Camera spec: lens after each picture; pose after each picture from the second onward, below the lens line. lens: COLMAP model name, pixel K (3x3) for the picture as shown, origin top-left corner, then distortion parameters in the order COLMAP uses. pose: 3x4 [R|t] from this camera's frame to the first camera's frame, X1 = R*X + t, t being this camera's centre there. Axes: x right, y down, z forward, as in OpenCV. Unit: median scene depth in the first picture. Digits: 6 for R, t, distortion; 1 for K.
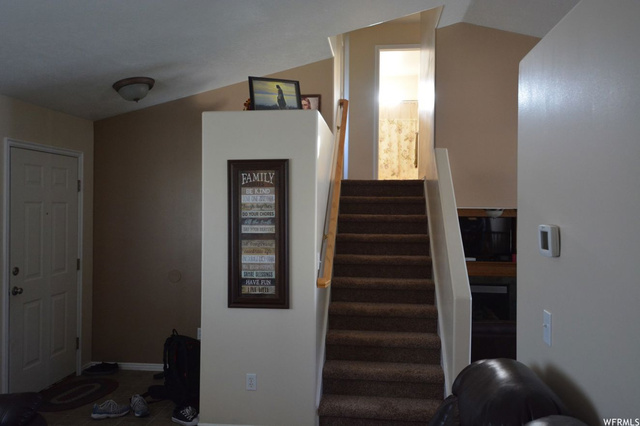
lens RADIAL K [[519.8, 0, 320.3], [0, 519.8, 212.6], [0, 0, 1]] dist [0.055964, -0.046778]
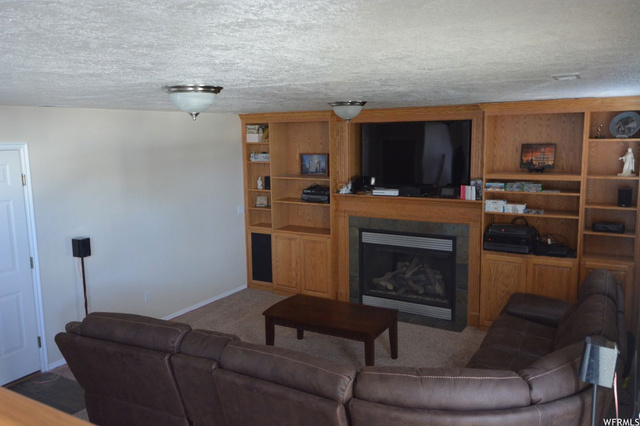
lens RADIAL K [[519.8, 0, 318.2], [0, 519.8, 212.2], [0, 0, 1]] dist [0.055964, -0.046778]
pose [[0.907674, 0.042645, -0.417504, 0.462897], [0.015980, 0.990591, 0.135923, 0.028634], [0.419372, -0.130045, 0.898452, 0.419024]]
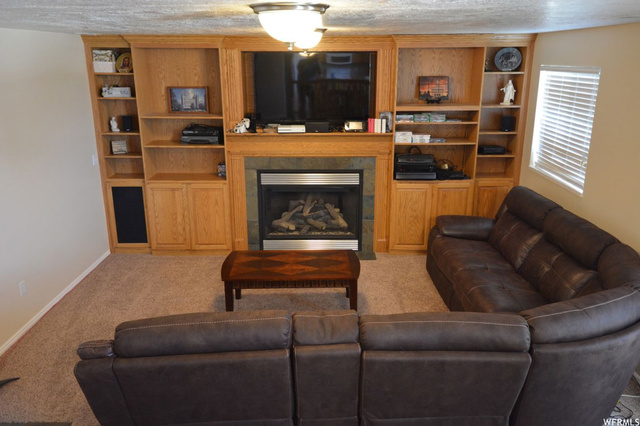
lens RADIAL K [[519.8, 0, 324.0], [0, 519.8, 211.4], [0, 0, 1]] dist [0.055964, -0.046778]
pose [[0.995010, -0.035517, 0.093242, 0.260346], [0.008909, 0.962393, 0.271516, 0.021630], [-0.099379, -0.269330, 0.957907, 0.426992]]
